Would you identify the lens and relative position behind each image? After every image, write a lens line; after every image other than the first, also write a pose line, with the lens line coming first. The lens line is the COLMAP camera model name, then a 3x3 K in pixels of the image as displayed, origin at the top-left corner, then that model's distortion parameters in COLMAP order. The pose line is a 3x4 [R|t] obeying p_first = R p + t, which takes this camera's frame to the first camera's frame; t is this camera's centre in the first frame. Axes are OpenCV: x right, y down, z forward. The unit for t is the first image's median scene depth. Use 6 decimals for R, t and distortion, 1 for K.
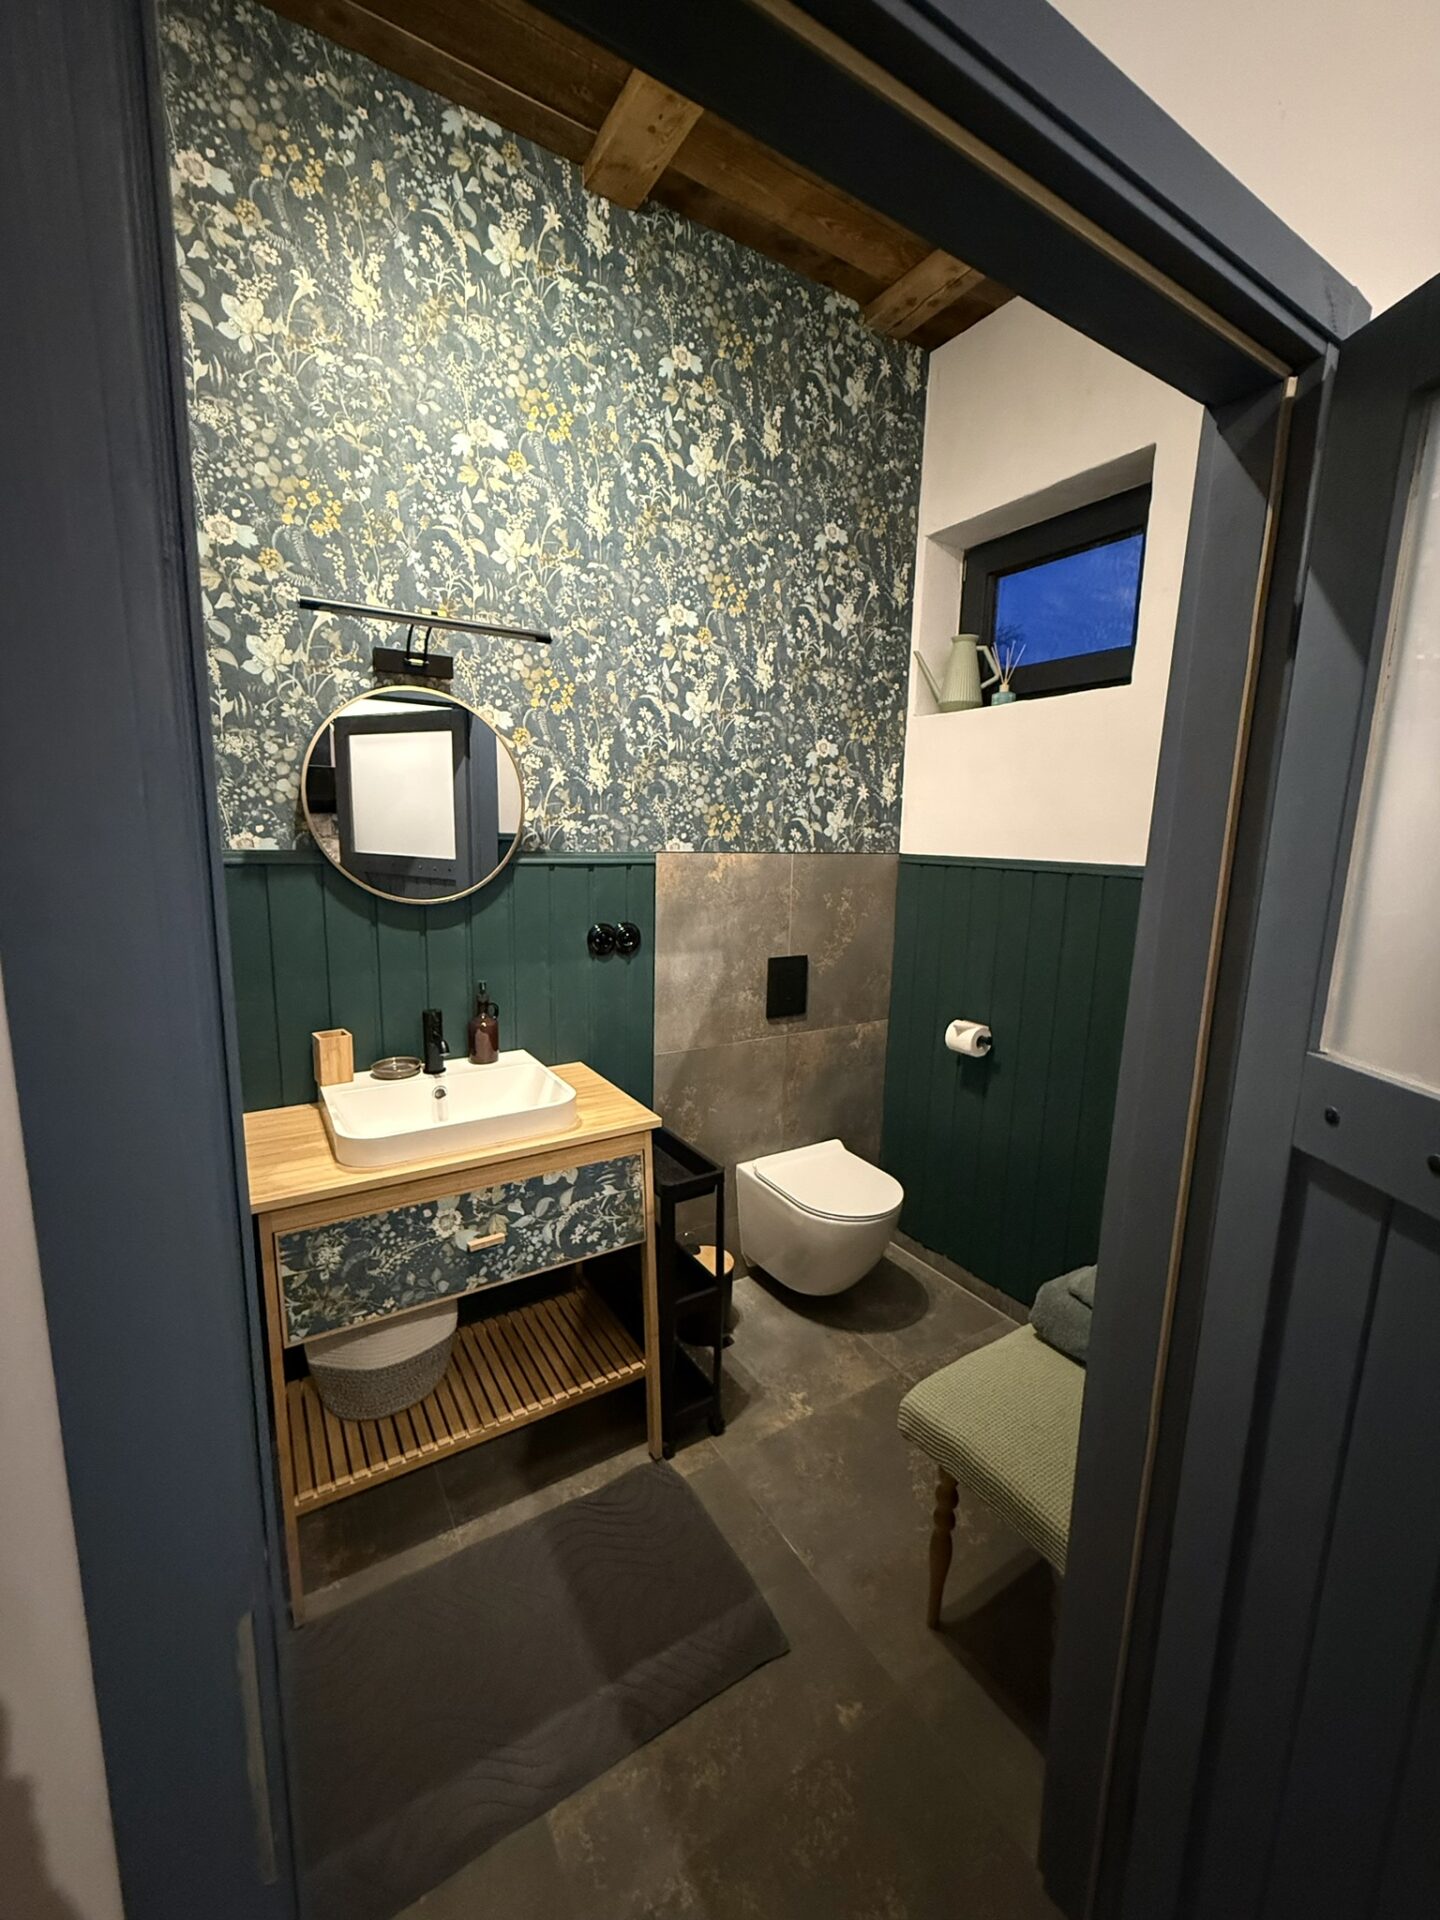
lens RADIAL K [[766.9, 0, 716.4], [0, 766.9, 960.0], [0, 0, 1]] dist [-0.002175, 0.000560]
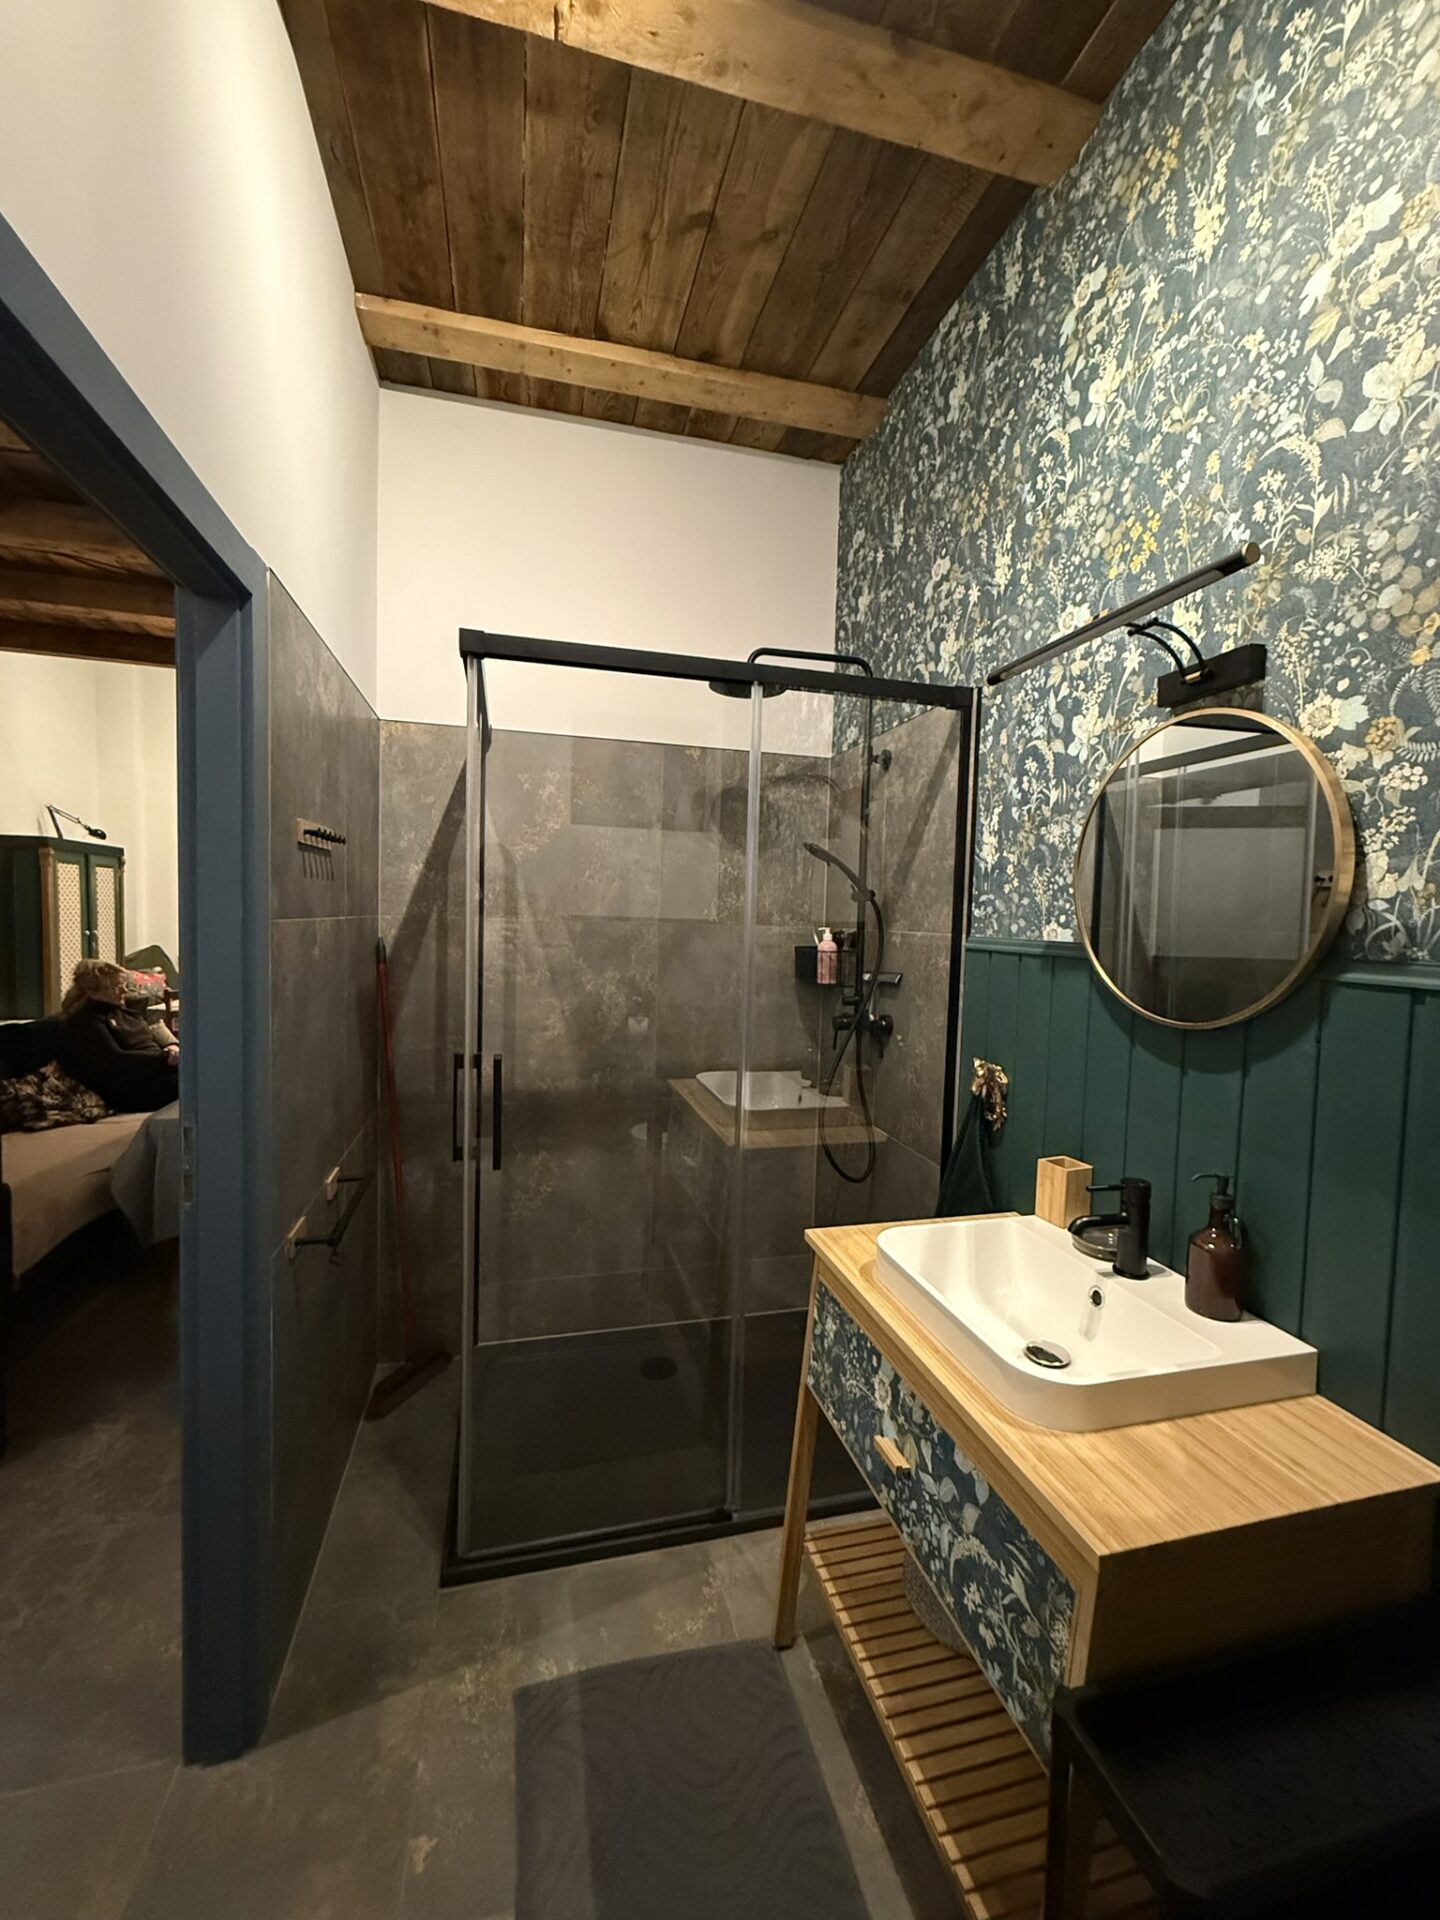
lens RADIAL K [[766.9, 0, 713.6], [0, 766.9, 953.7], [0, 0, 1]] dist [-0.002175, 0.000560]
pose [[-0.298281, 0.020474, -0.954258, 0.745307], [-0.191089, 0.978248, 0.080719, -0.131483], [0.935154, 0.206426, -0.287881, 0.946300]]
